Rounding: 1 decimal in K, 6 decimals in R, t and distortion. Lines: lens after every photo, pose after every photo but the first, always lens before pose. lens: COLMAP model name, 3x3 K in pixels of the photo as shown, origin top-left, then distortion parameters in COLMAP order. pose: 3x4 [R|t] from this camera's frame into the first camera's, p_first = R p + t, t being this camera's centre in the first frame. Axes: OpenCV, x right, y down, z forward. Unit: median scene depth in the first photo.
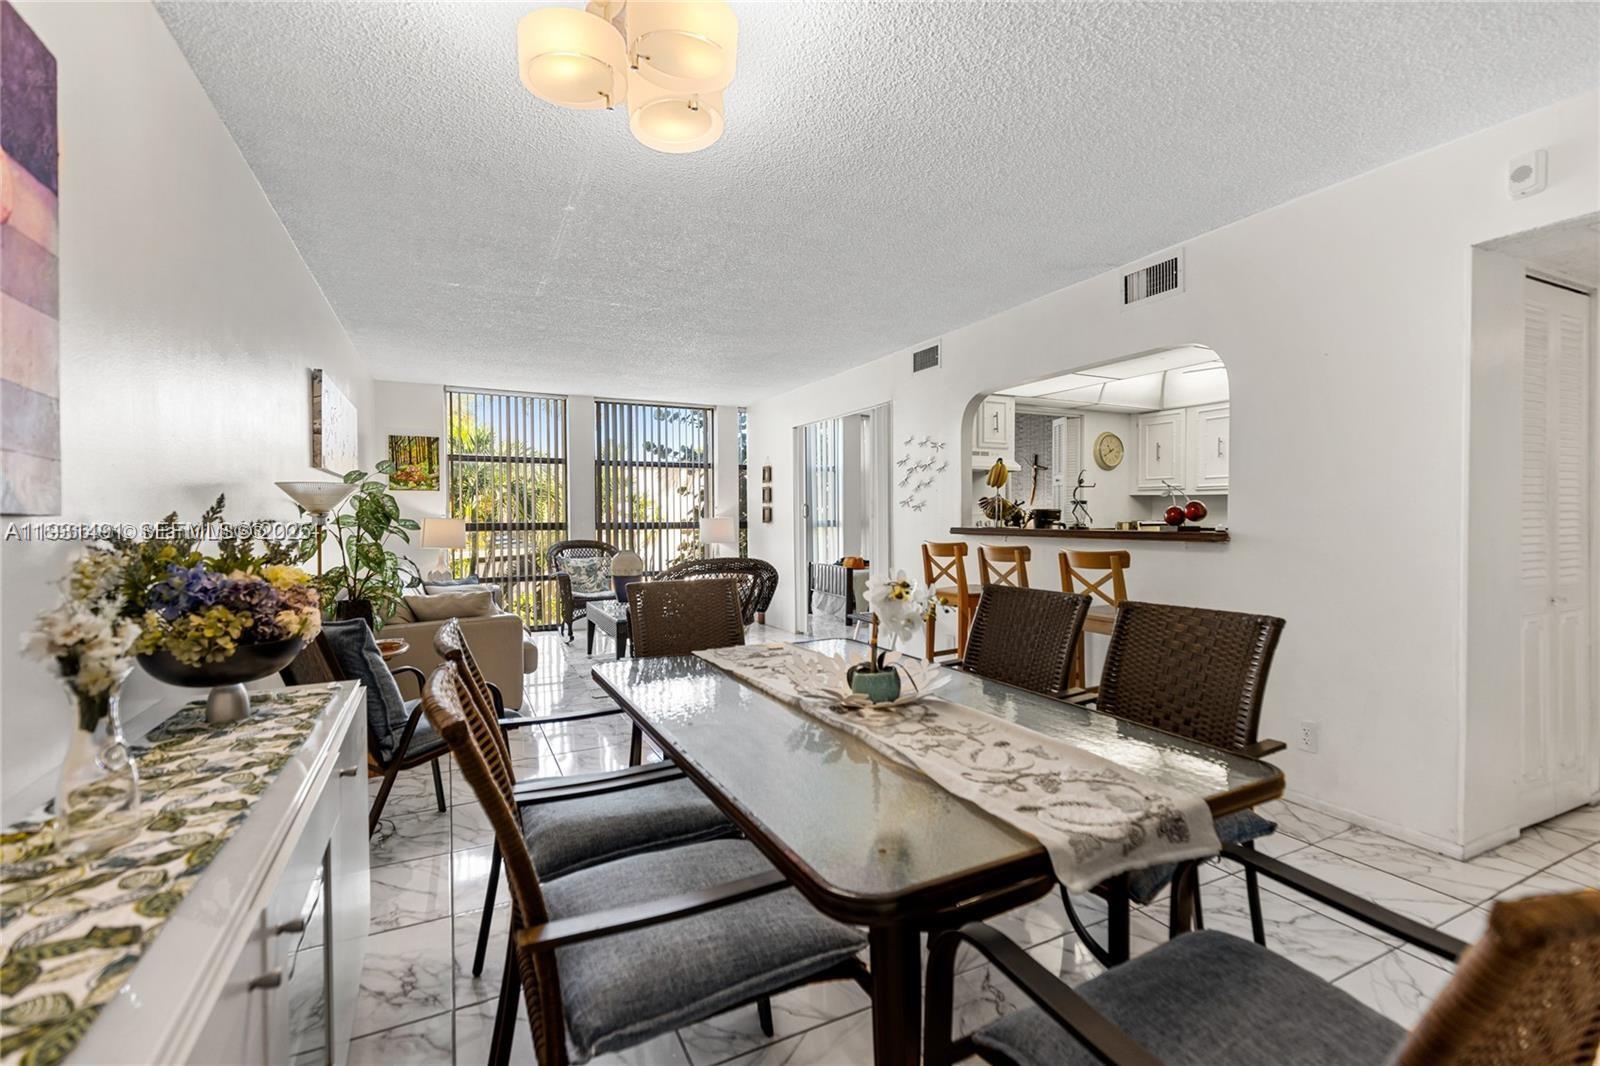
lens RADIAL K [[716.2, 0, 809.3], [0, 716.2, 530.4], [0, 0, 1]] dist [0.009882, -0.000428]
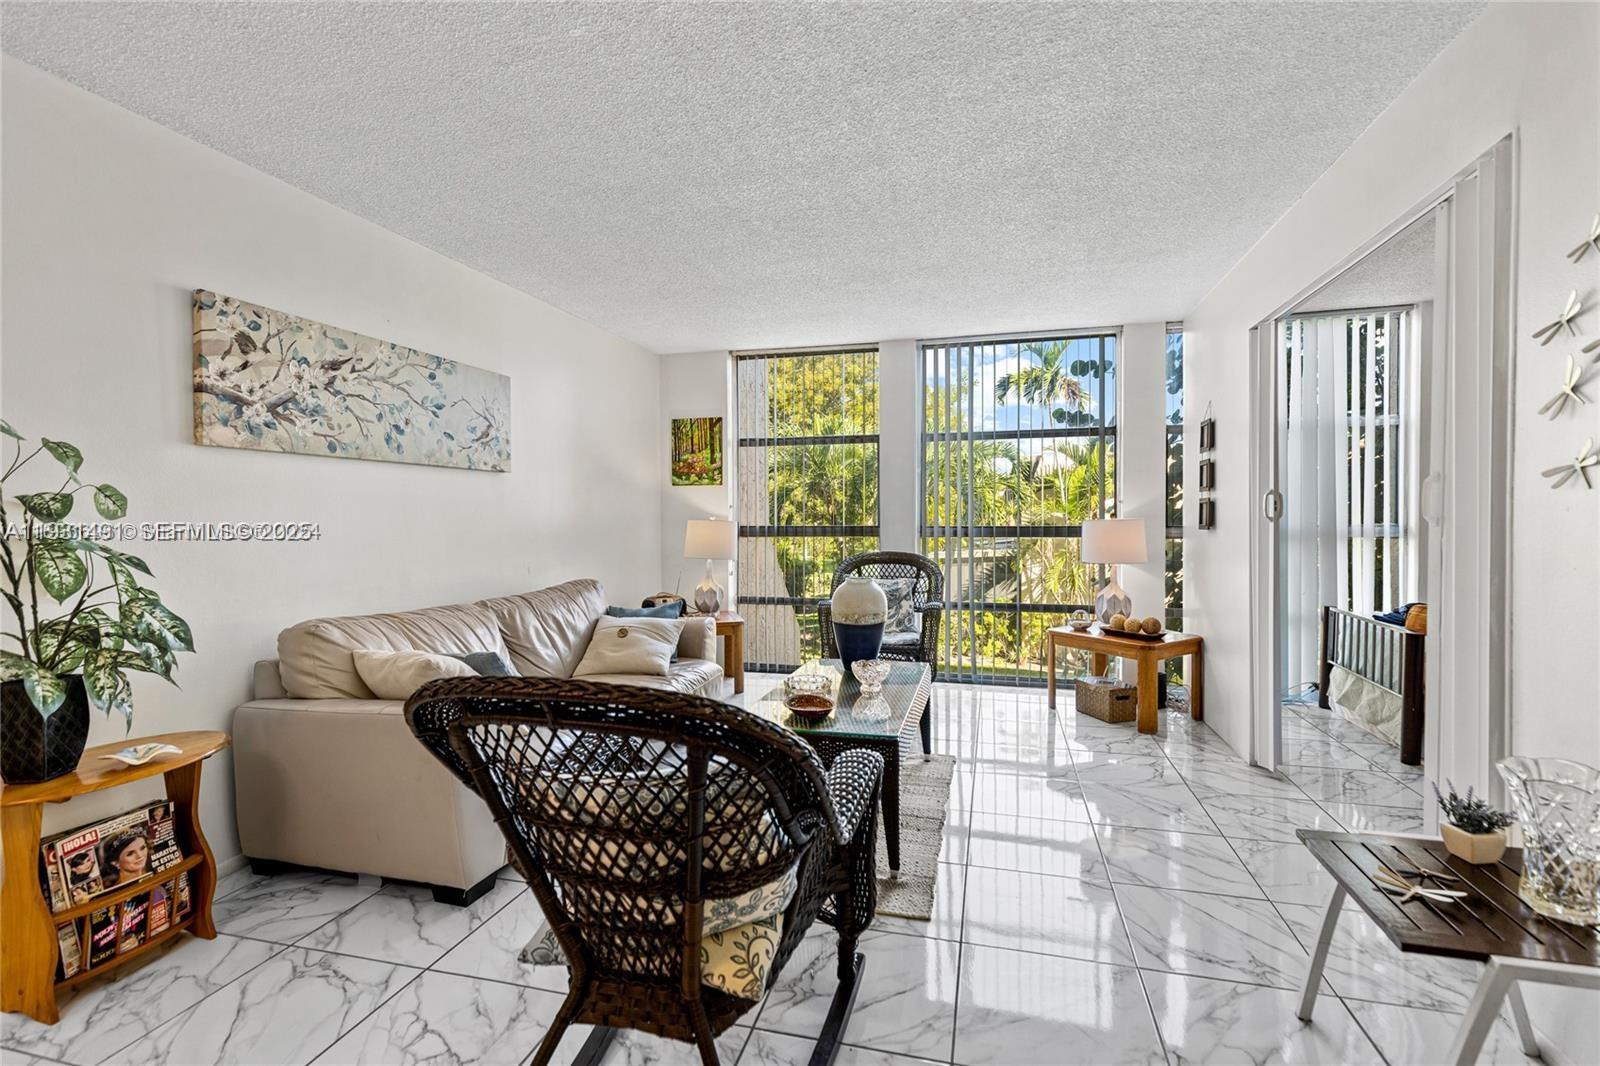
lens RADIAL K [[716.2, 0, 809.3], [0, 716.2, 530.4], [0, 0, 1]] dist [0.009882, -0.000428]
pose [[0.749495, 0.012143, -0.661898, 0.107132], [-0.010771, 0.999923, 0.006148, -0.015100], [0.661922, 0.002521, 0.749569, 0.647035]]
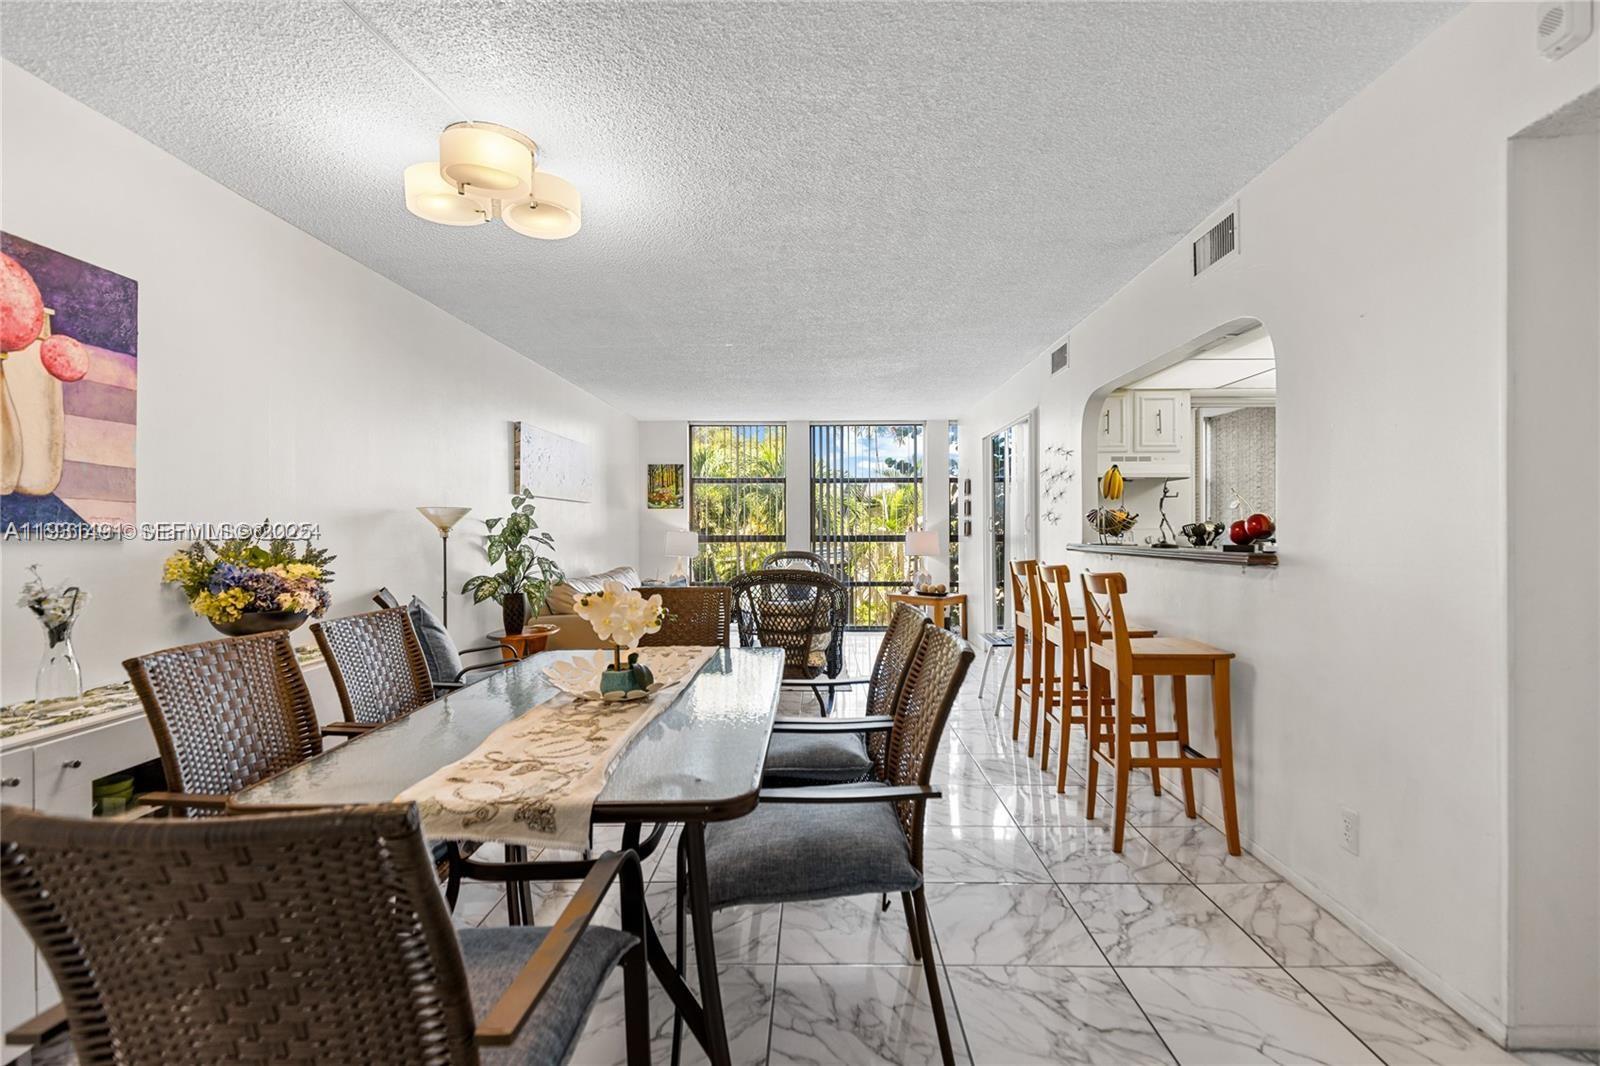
lens RADIAL K [[716.2, 0, 809.3], [0, 716.2, 530.4], [0, 0, 1]] dist [0.009882, -0.000428]
pose [[0.885244, 0.001679, -0.465123, 0.316684], [-0.009426, 0.999853, -0.014331, -0.004133], [0.465030, 0.017071, 0.885130, 0.046460]]
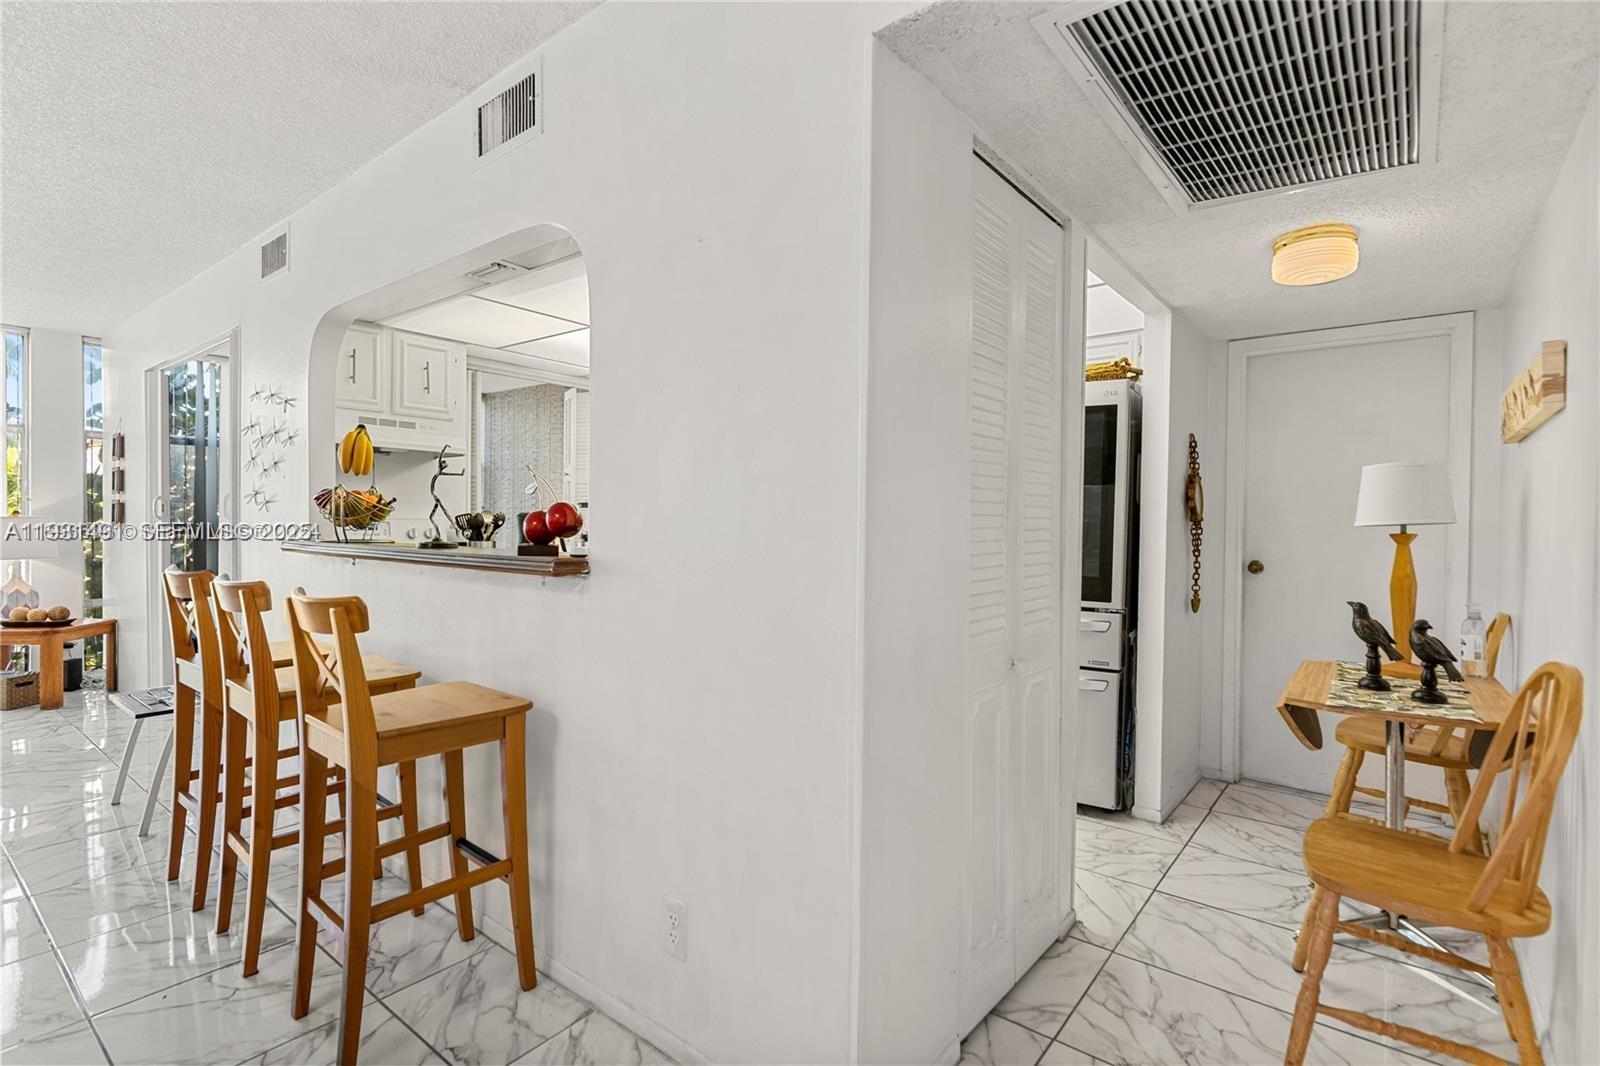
lens RADIAL K [[756.0, 0, 811.1], [0, 756.0, 533.5], [0, 0, 1]] dist [-0.000074, -0.000032]
pose [[0.904260, 0.010182, 0.426862, 0.310738], [-0.008973, 0.999948, -0.004845, -0.009667], [-0.426889, 0.000551, 0.904304, 0.249267]]
